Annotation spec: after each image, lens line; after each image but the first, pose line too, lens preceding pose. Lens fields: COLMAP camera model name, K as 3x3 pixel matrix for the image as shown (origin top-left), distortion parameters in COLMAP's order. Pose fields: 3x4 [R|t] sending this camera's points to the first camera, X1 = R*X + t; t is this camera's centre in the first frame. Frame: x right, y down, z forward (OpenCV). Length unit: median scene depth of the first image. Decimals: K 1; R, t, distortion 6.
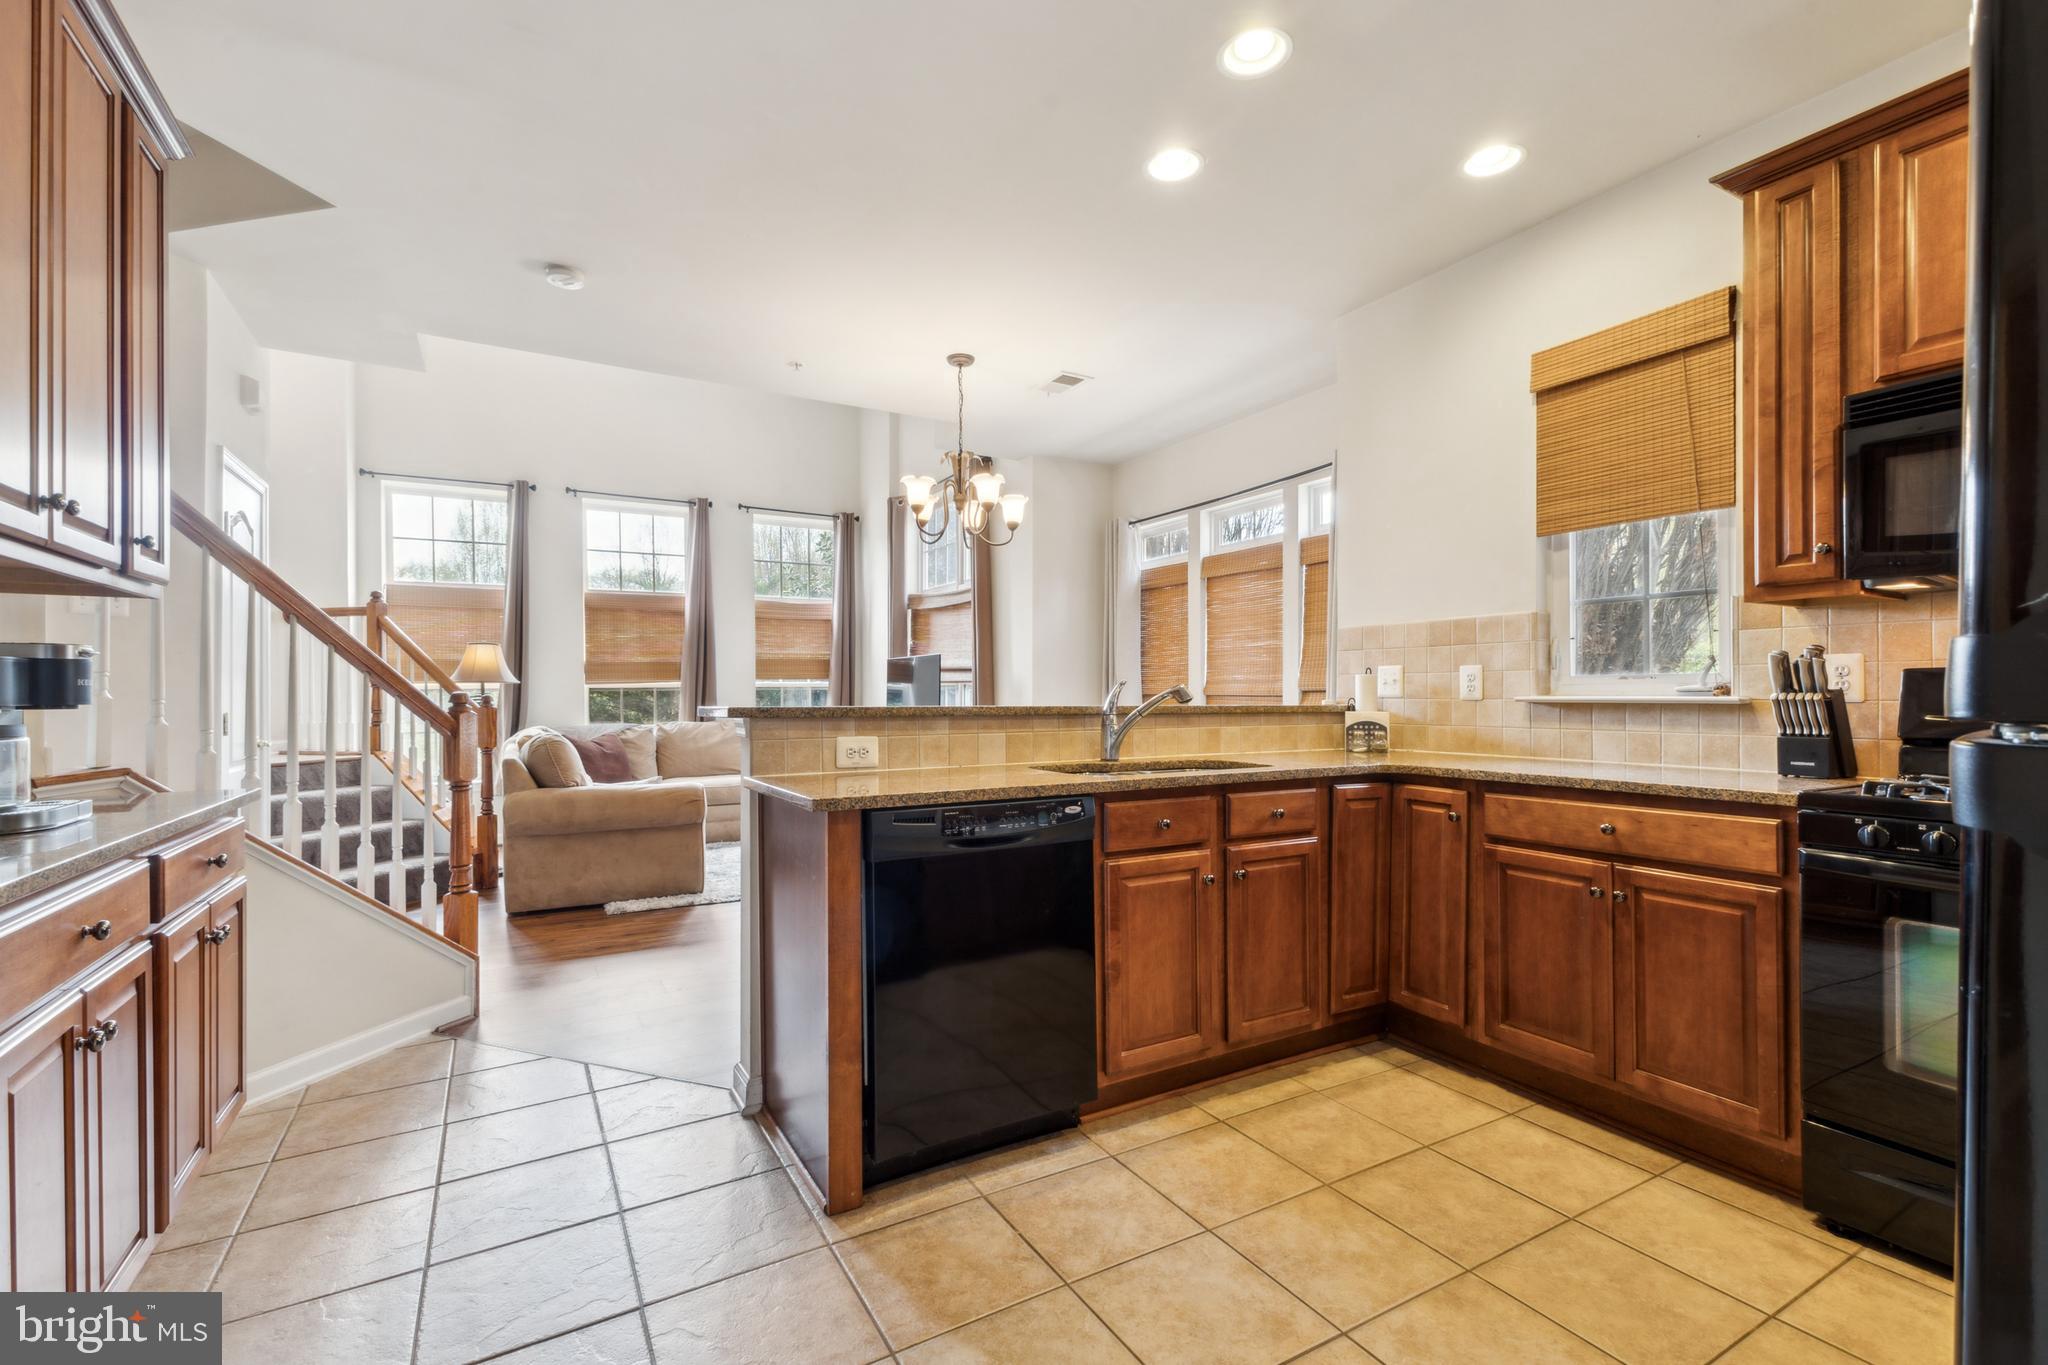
lens RADIAL K [[909.2, 0, 1034.1], [0, 909.2, 696.8], [0, 0, 1]] dist [0.013487, -0.003682]
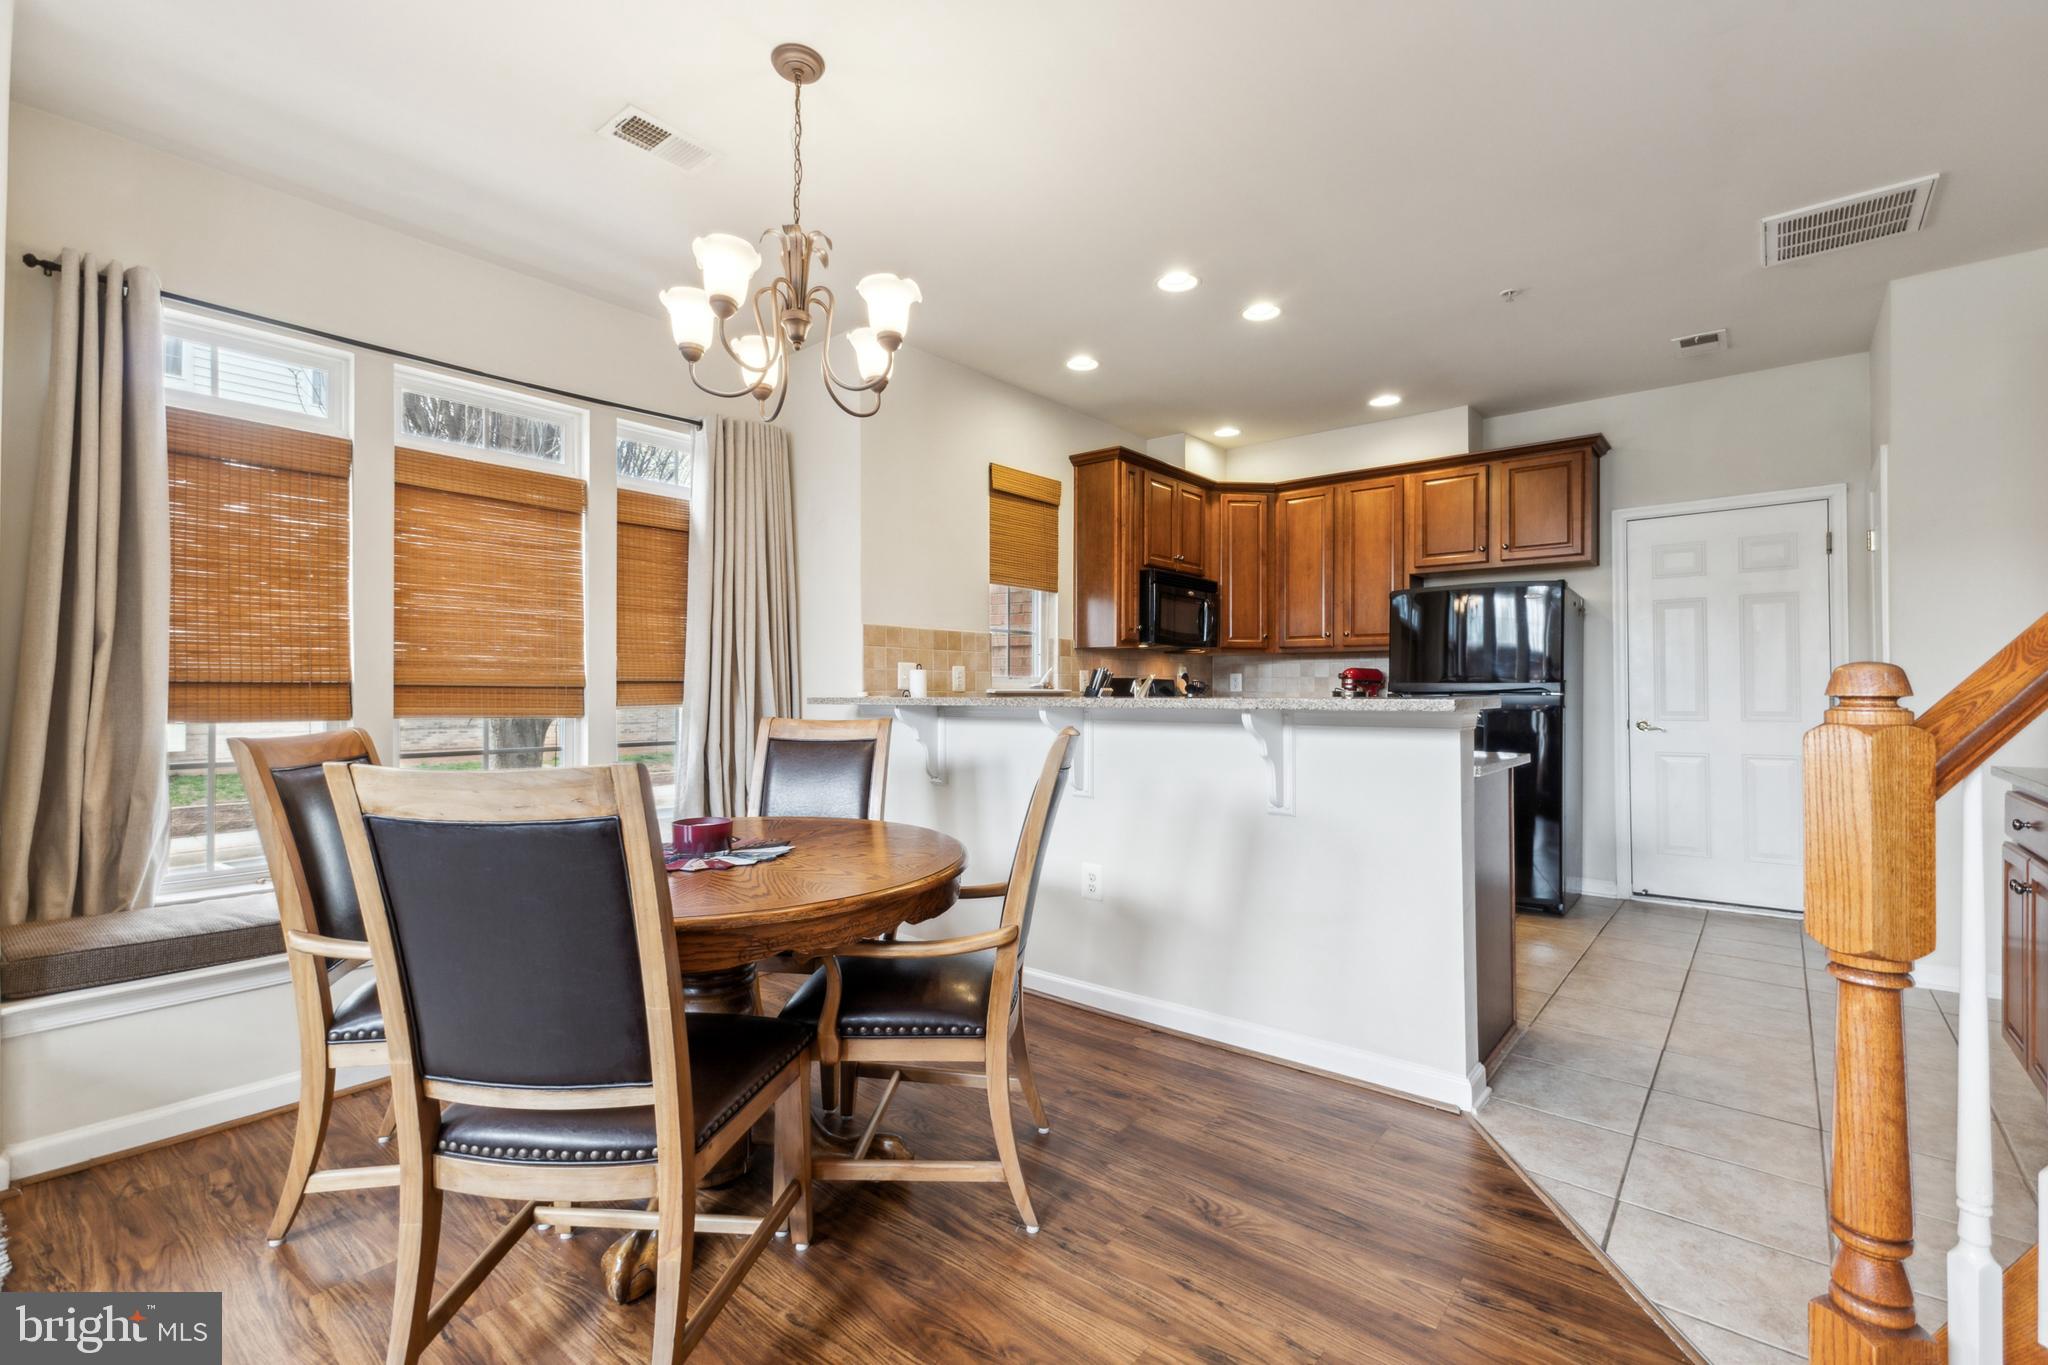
lens RADIAL K [[909.2, 0, 1028.3], [0, 909.2, 687.8], [0, 0, 1]] dist [0.013487, -0.003682]
pose [[-0.343740, 0.005538, 0.939048, -0.821119], [0.000272, 0.999983, -0.005798, 0.005337], [-0.939065, -0.001738, -0.343736, 1.358638]]
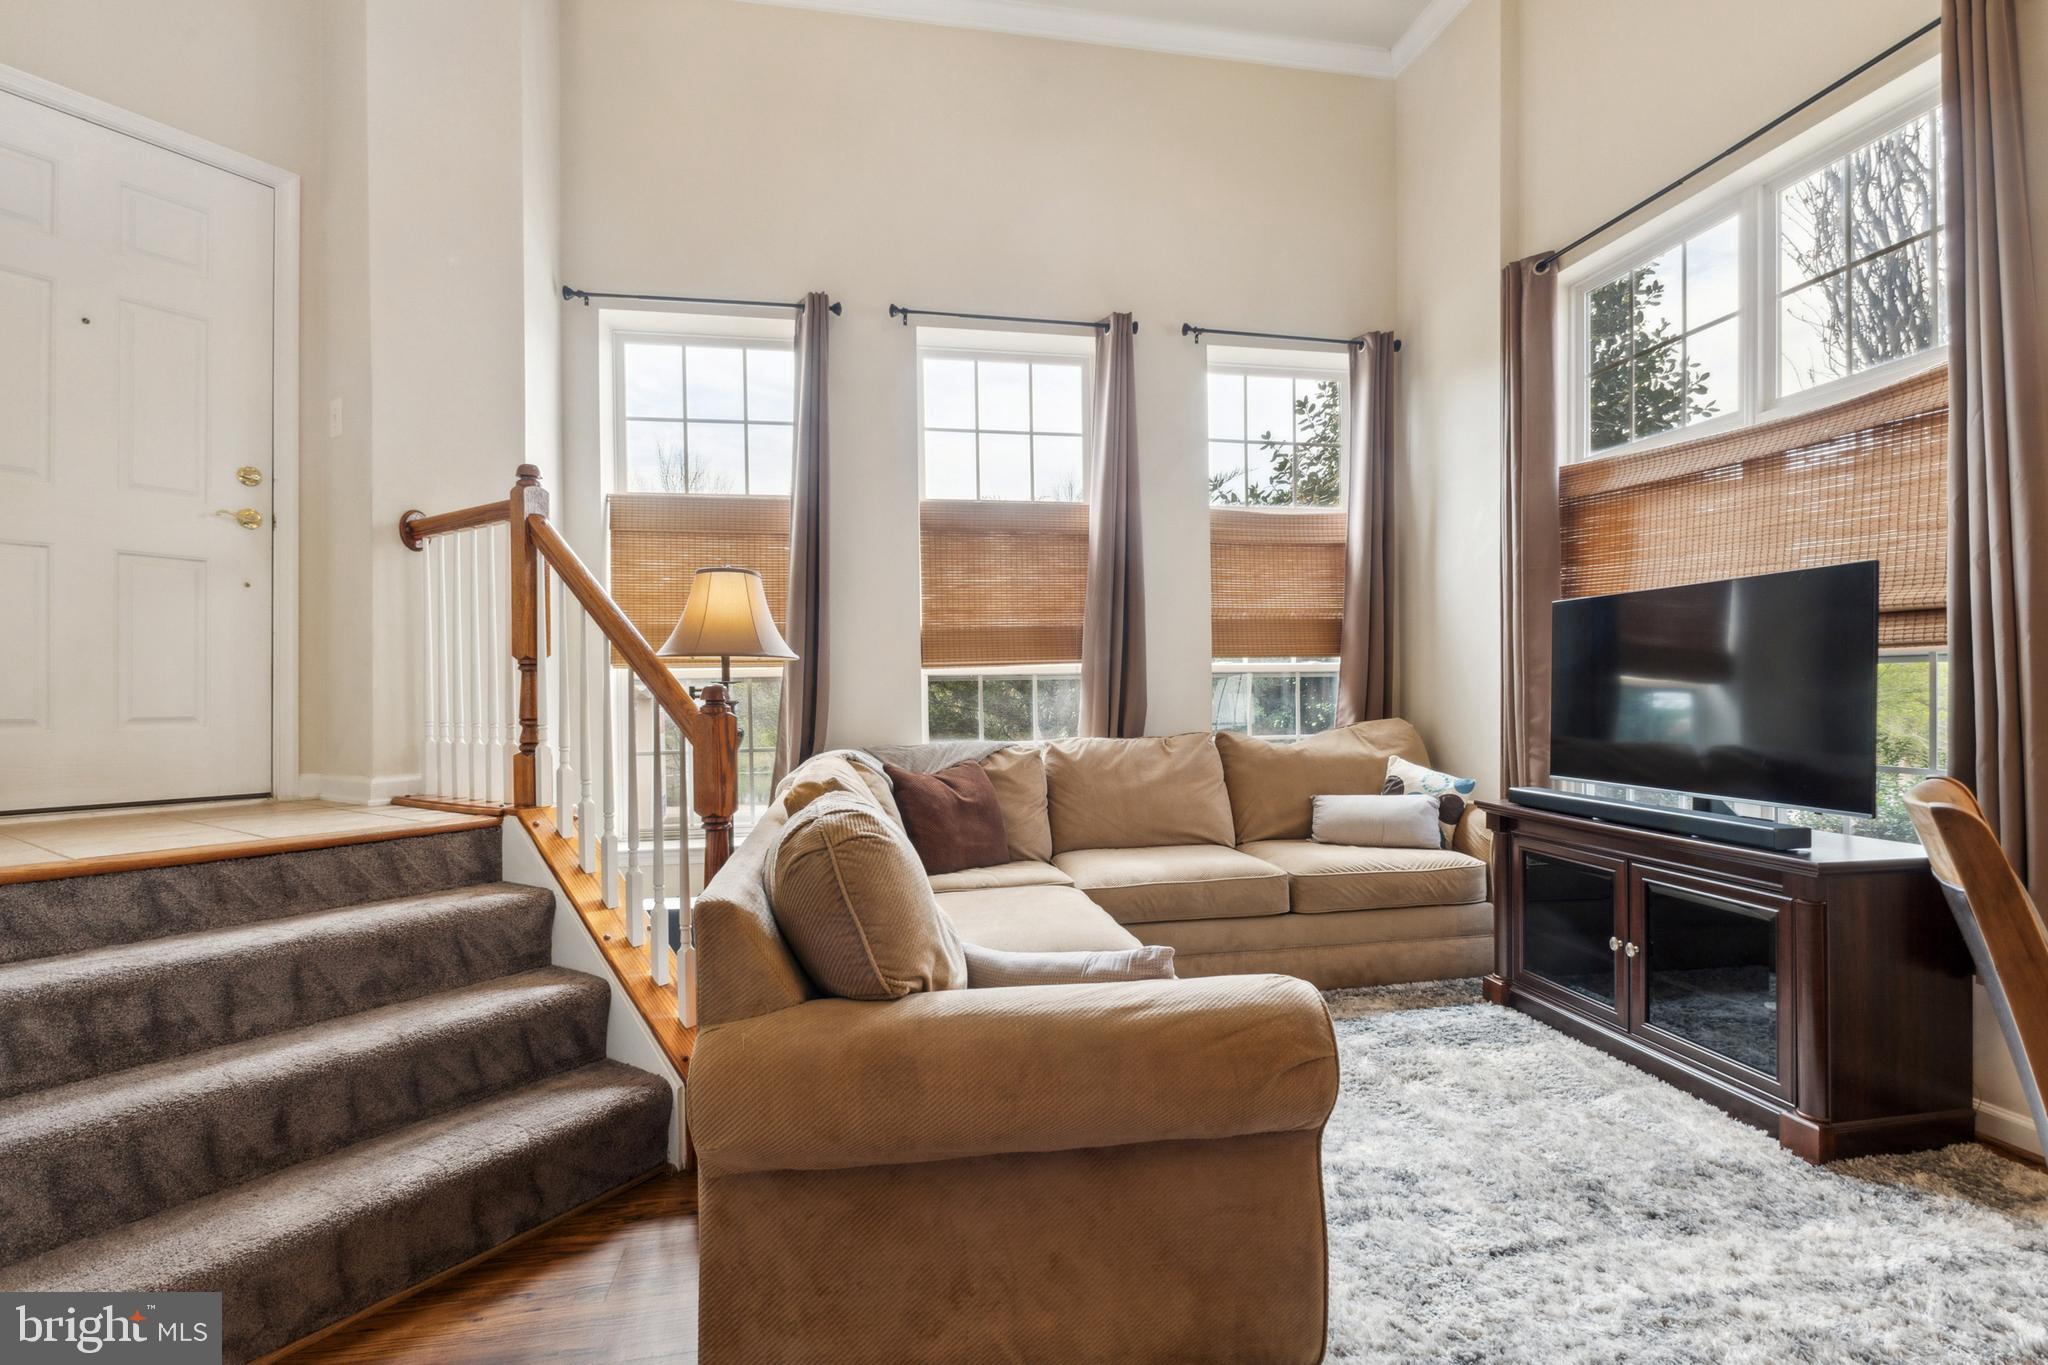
lens RADIAL K [[946.1, 0, 1026.4], [0, 946.1, 695.8], [0, 0, 1]] dist [-0.011429, 0.001263]
pose [[0.945665, -0.002132, -0.325135, -0.552051], [0.003011, 0.999993, 0.002201, 0.003999], [0.325128, -0.003060, 0.945665, 1.072245]]
